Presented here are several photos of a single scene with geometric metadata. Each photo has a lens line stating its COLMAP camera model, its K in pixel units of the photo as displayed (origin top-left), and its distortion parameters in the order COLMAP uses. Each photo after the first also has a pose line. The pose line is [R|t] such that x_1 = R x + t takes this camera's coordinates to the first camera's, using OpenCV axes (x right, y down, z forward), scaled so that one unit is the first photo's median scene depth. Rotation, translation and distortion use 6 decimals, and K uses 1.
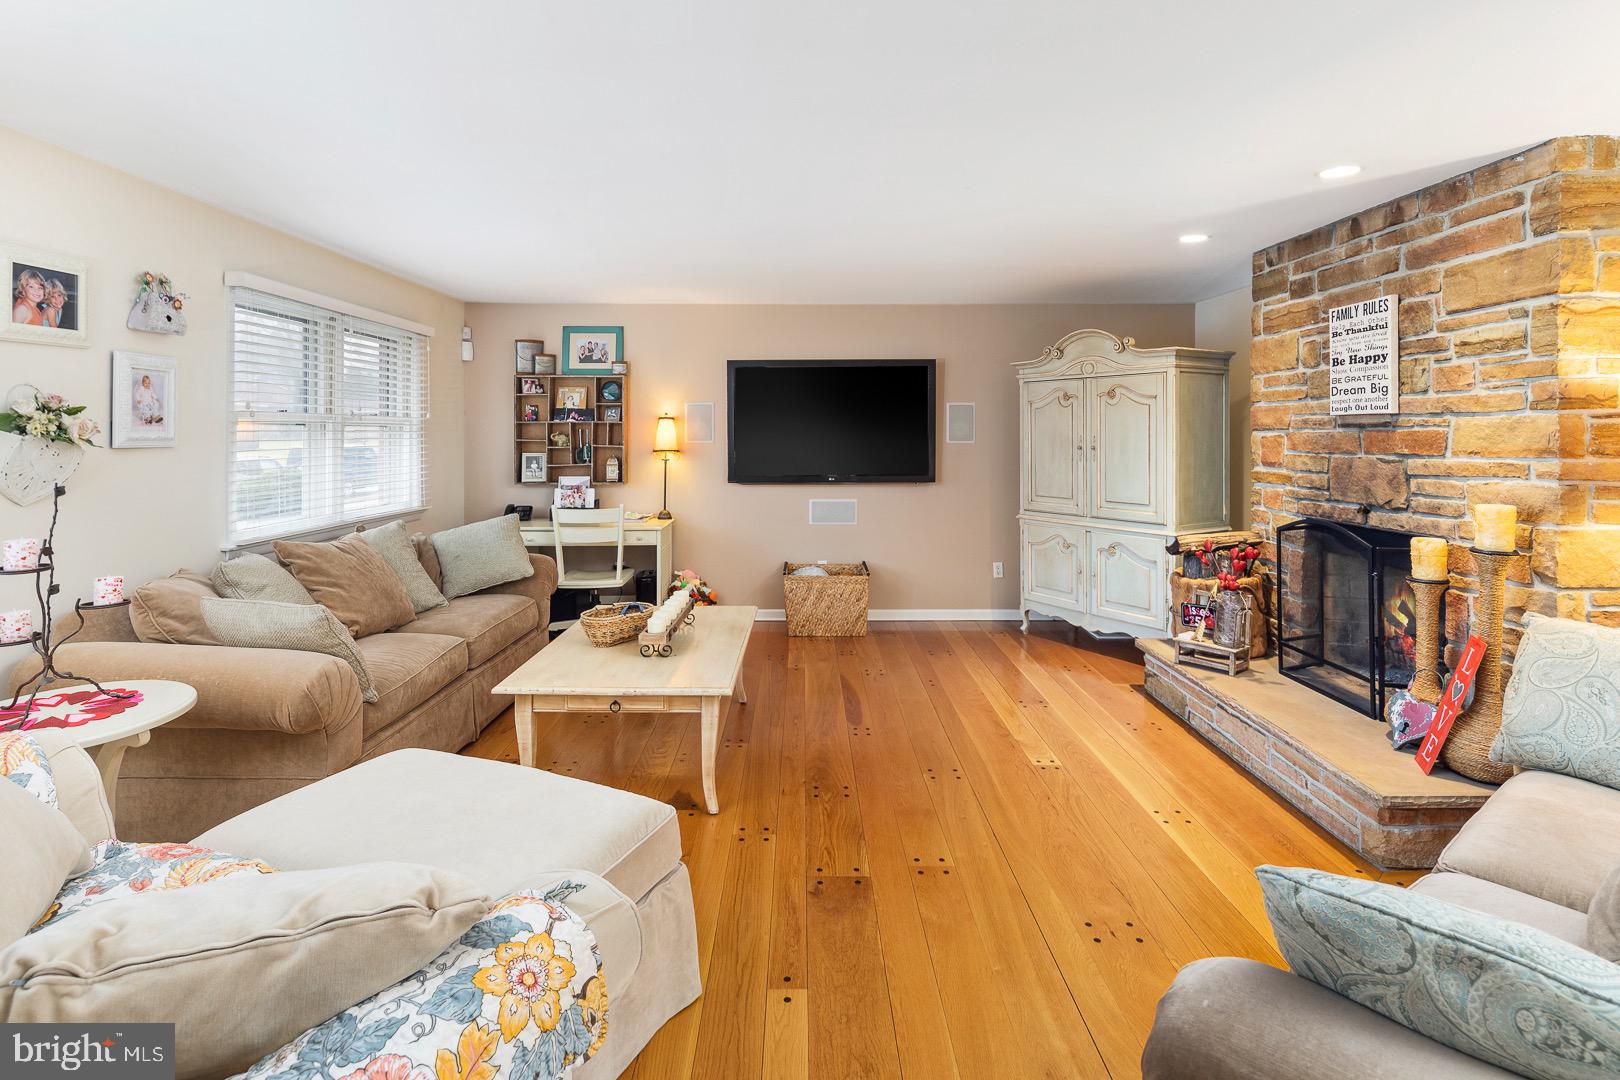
lens RADIAL K [[804.2, 0, 805.2], [0, 804.2, 437.2], [0, 0, 1]] dist [0.002859, -0.001858]
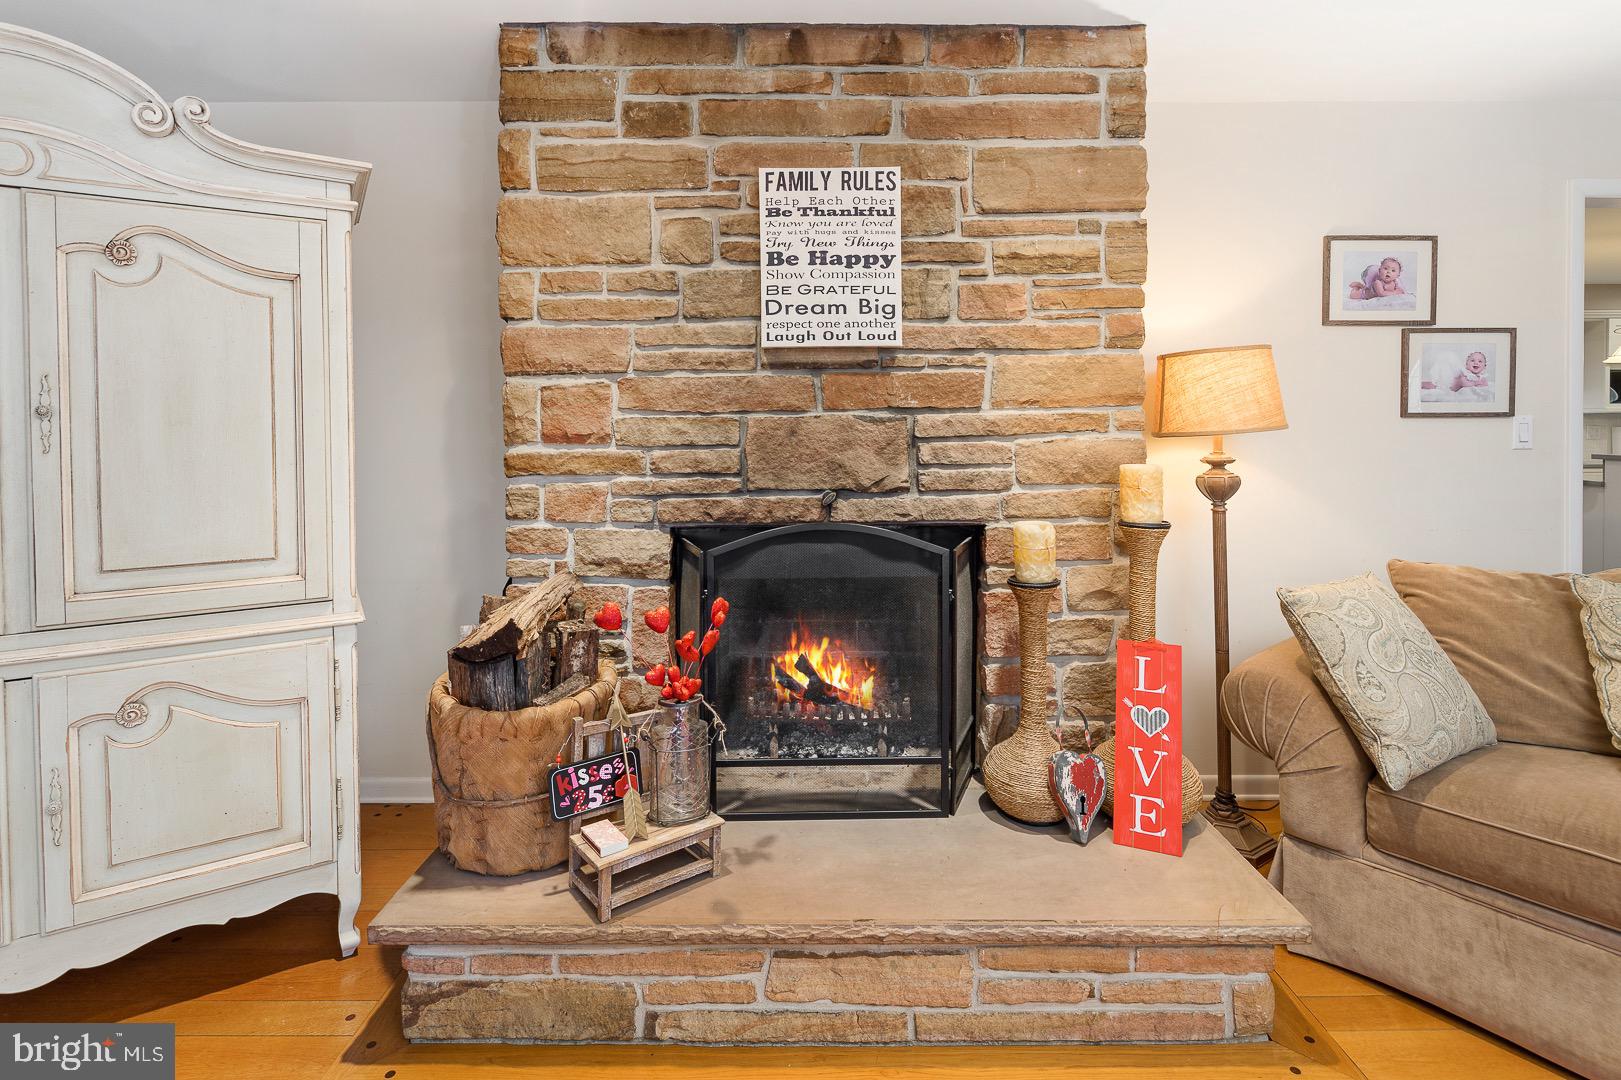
lens RADIAL K [[804.7, 0, 805.7], [0, 804.7, 437.1], [0, 0, 1]] dist [0.002859, -0.001858]
pose [[0.001971, -0.013461, 0.999907, 0.062618], [0.013385, 0.999820, 0.013434, 0.034428], [-0.999908, 0.013358, 0.002151, 1.059484]]
